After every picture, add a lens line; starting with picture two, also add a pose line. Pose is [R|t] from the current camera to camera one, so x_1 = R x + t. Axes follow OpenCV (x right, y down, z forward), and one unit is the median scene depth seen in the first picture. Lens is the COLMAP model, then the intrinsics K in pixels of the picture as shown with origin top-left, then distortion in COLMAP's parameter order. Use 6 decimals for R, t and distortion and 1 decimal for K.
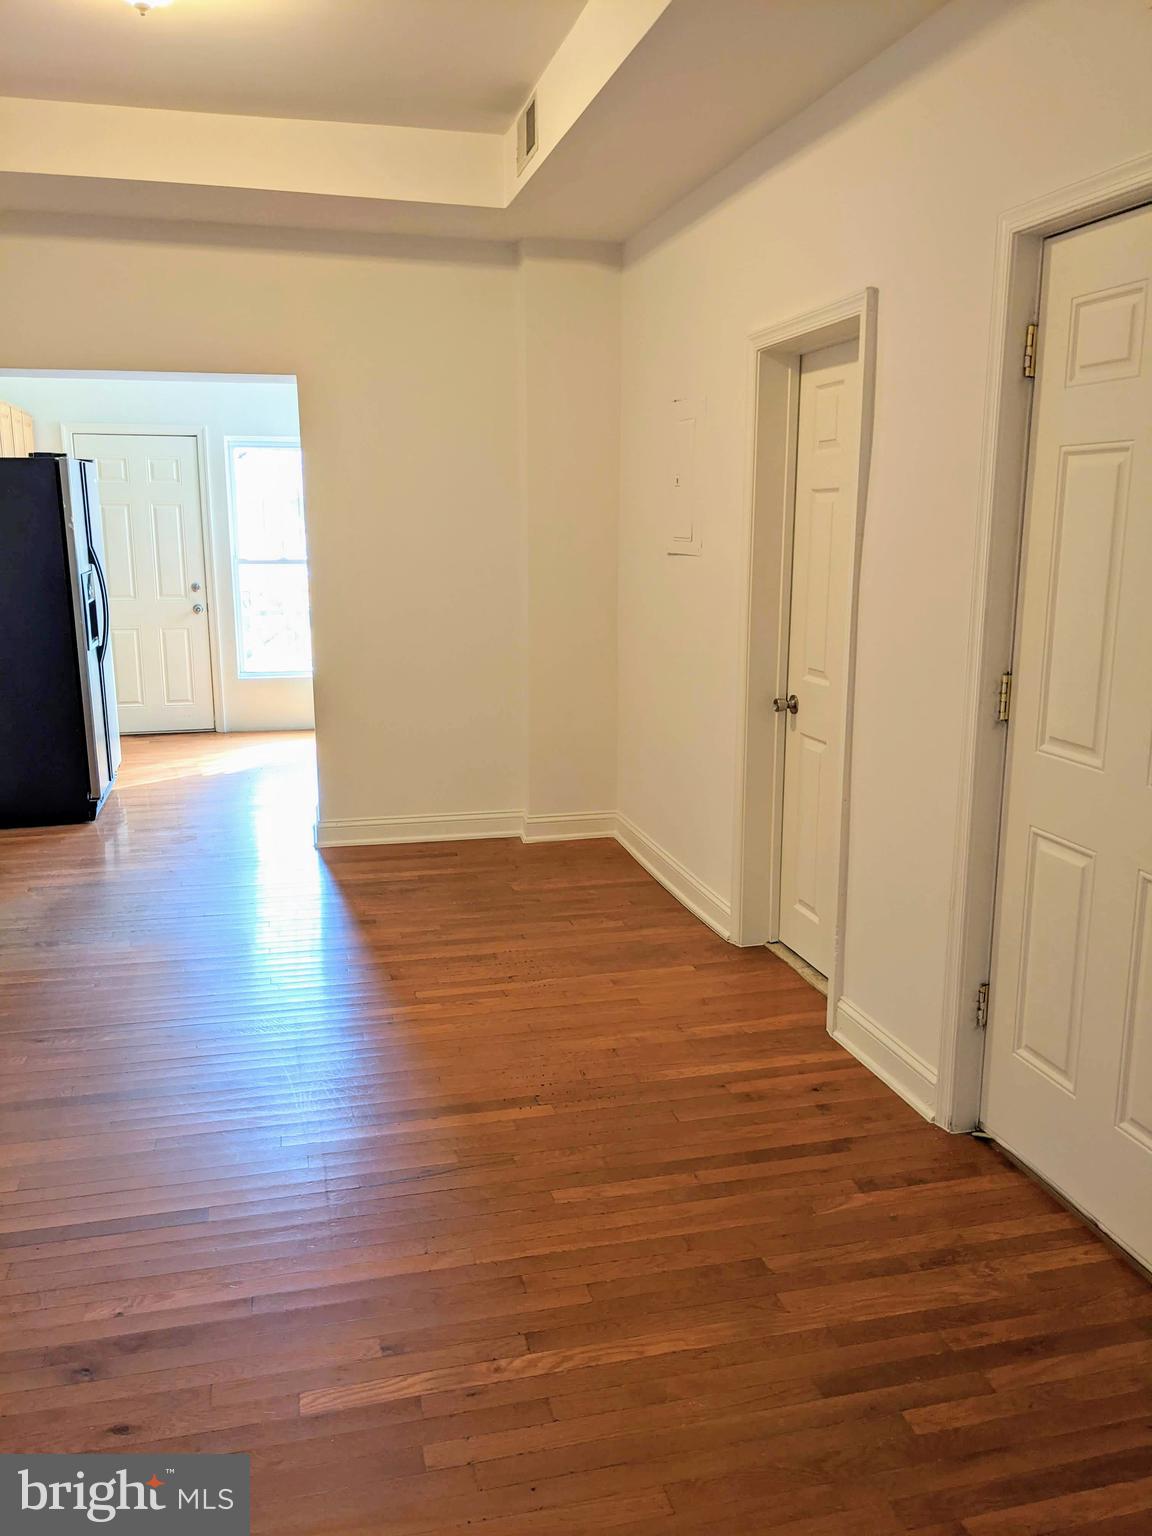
lens RADIAL K [[1214.7, 0, 577.3], [0, 1214.7, 772.2], [0, 0, 1]] dist [0.069024, -0.109092]
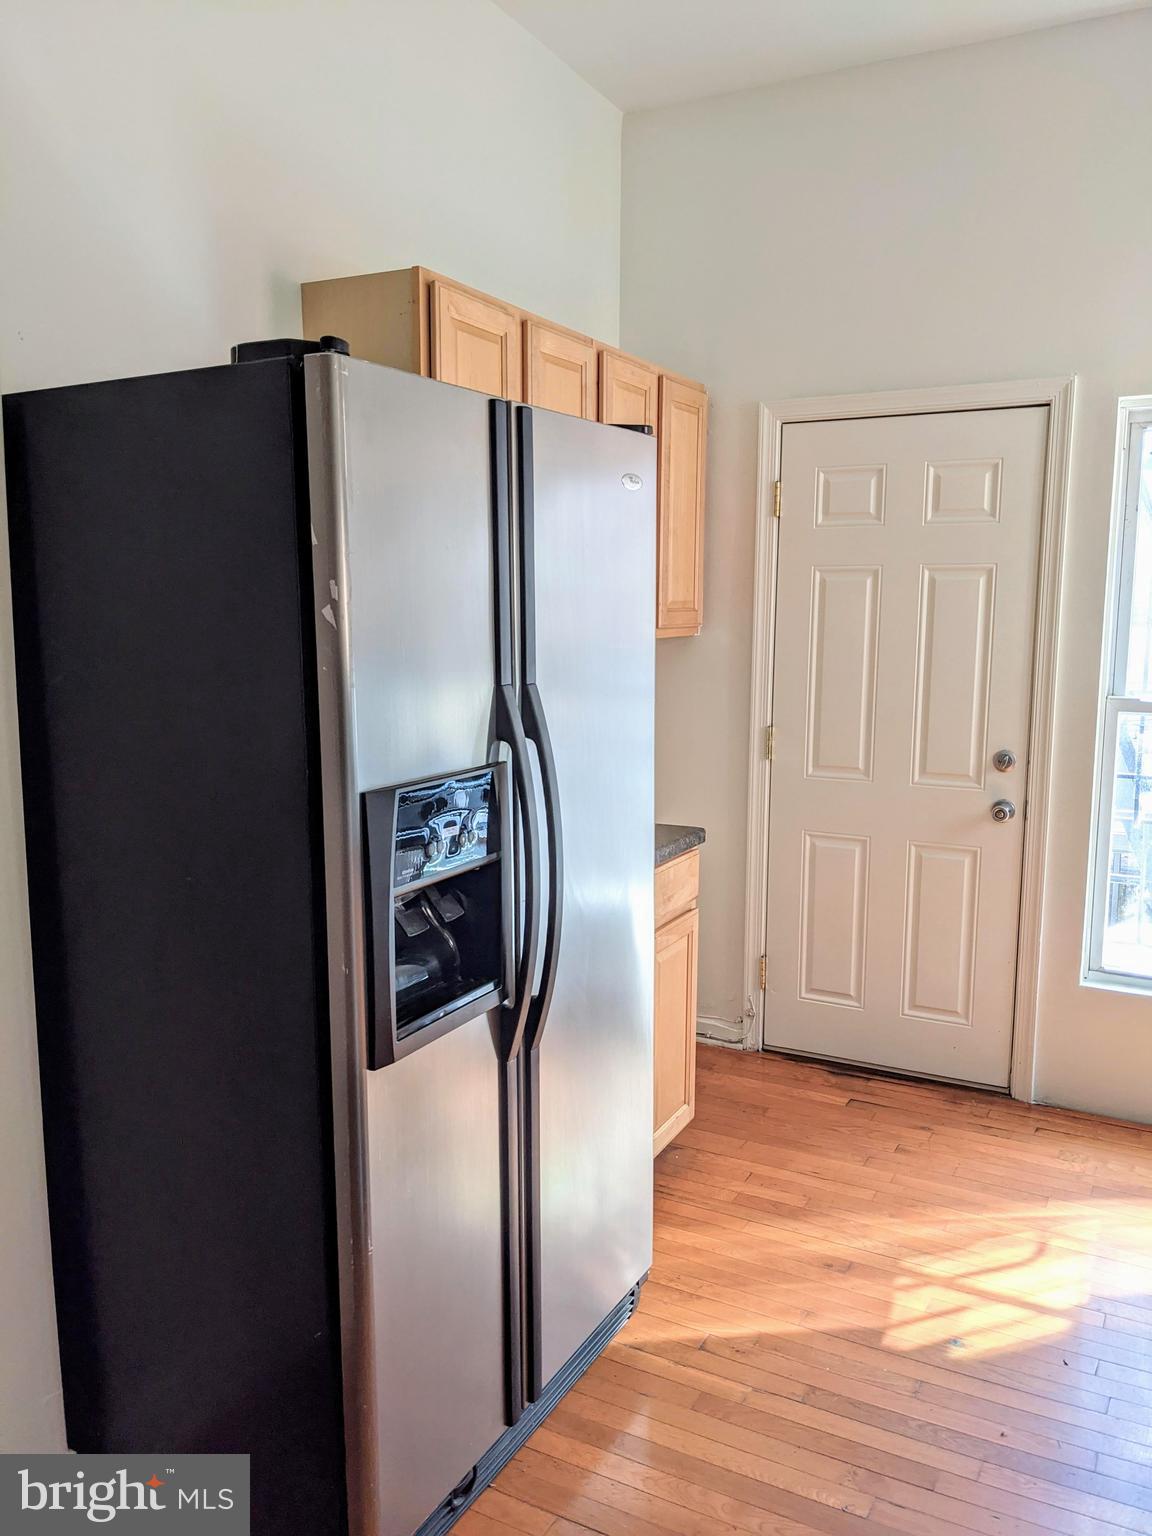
lens RADIAL K [[1211.8, 0, 579.5], [0, 1211.8, 770.6], [0, 0, 1]] dist [0.061650, -0.093370]
pose [[0.735706, 0.093553, -0.670809, -0.240832], [-0.143678, 0.989431, -0.019589, -0.210097], [0.661886, 0.110792, 0.741372, 1.043898]]
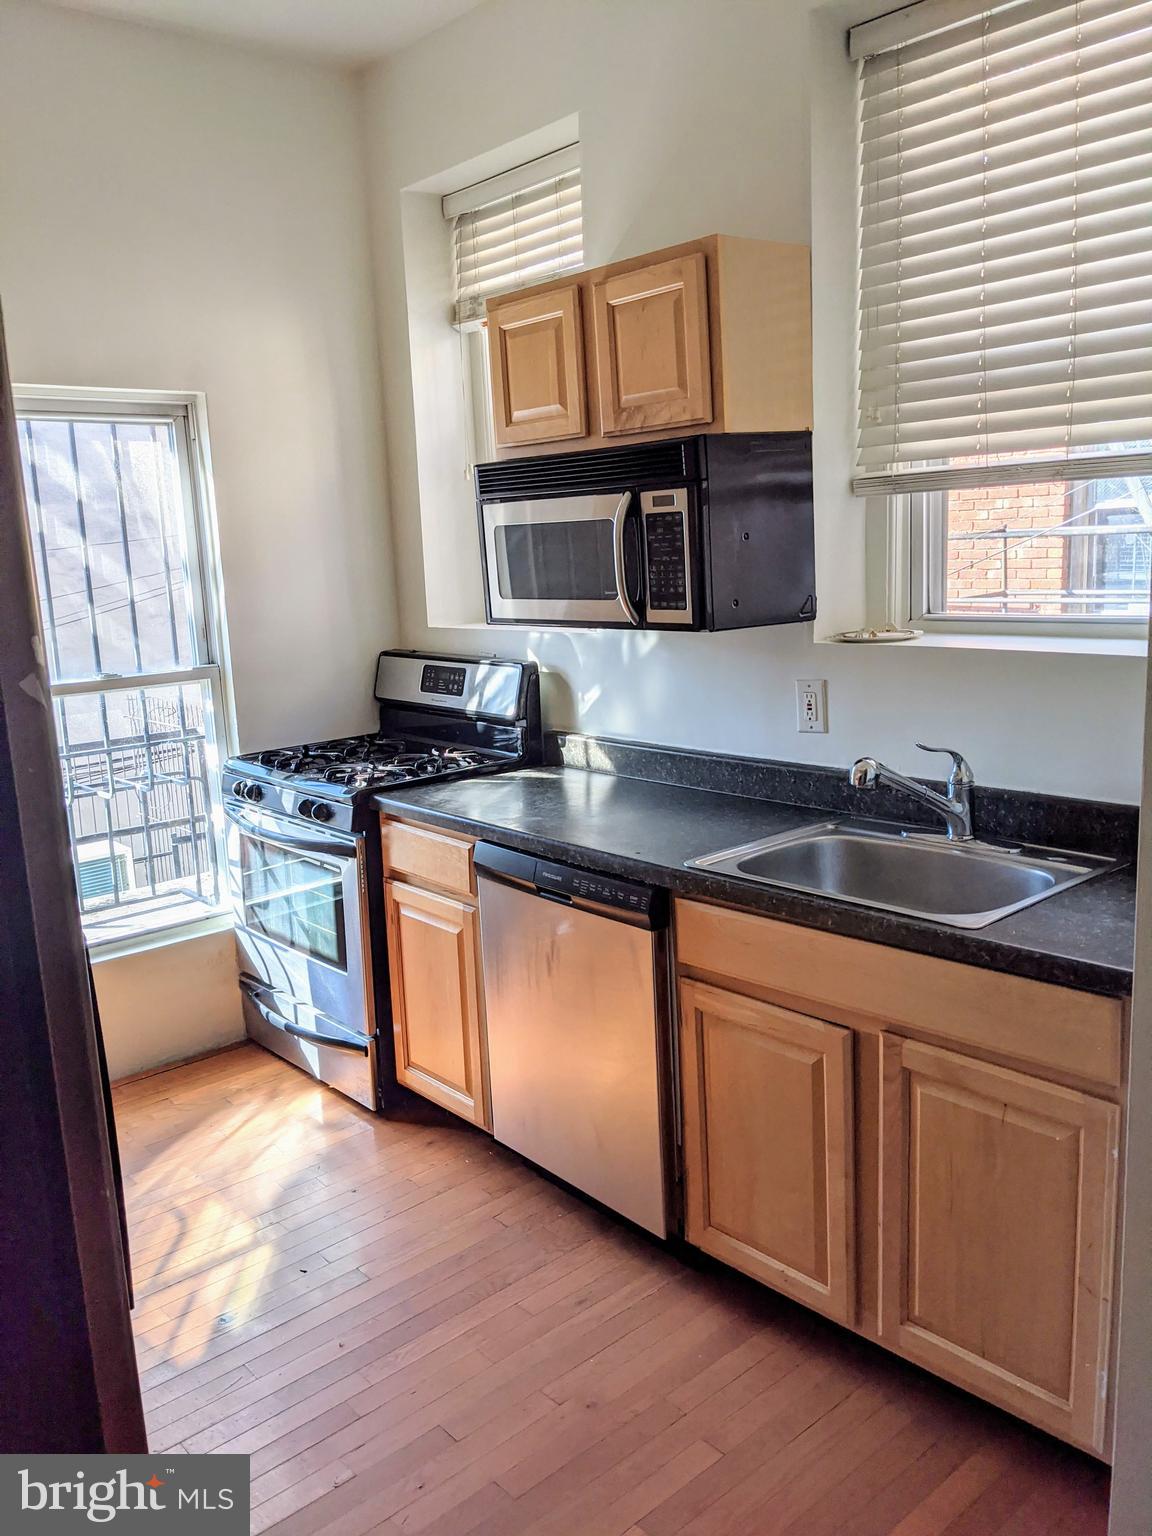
lens RADIAL K [[1211.8, 0, 579.5], [0, 1211.8, 770.6], [0, 0, 1]] dist [0.061650, -0.093370]
pose [[0.888105, -0.122288, 0.443075, -0.521866], [0.136158, 0.990687, 0.000512, -0.219993], [-0.439011, 0.059873, 0.896484, 1.000885]]
